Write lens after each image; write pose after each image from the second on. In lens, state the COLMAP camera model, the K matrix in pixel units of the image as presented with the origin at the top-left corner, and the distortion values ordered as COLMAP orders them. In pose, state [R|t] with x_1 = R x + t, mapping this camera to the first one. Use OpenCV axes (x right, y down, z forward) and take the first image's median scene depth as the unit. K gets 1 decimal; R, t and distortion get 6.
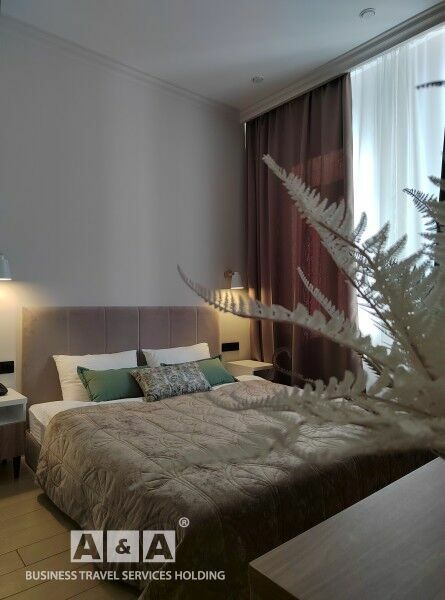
lens RADIAL K [[417.4, 0, 222.5], [0, 417.4, 300.0], [0, 0, 1]] dist [-0.001162, -0.000122]
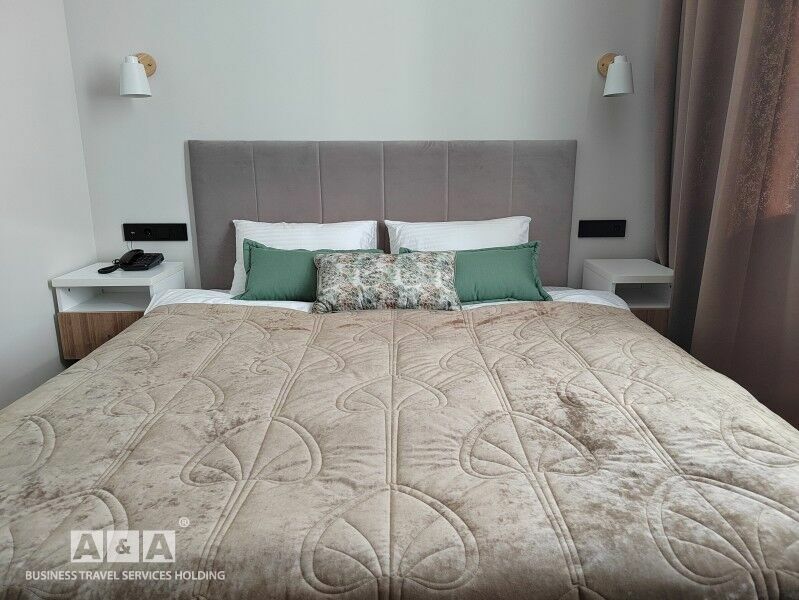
lens RADIAL K [[569.5, 0, 399.5], [0, 569.5, 300.0], [0, 0, 1]] dist [0.056677, 0.000175]
pose [[0.771286, 0.146190, -0.619473, 0.357265], [0.009491, 0.970516, 0.240850, 0.042822], [0.636418, -0.191644, 0.747158, 0.476085]]
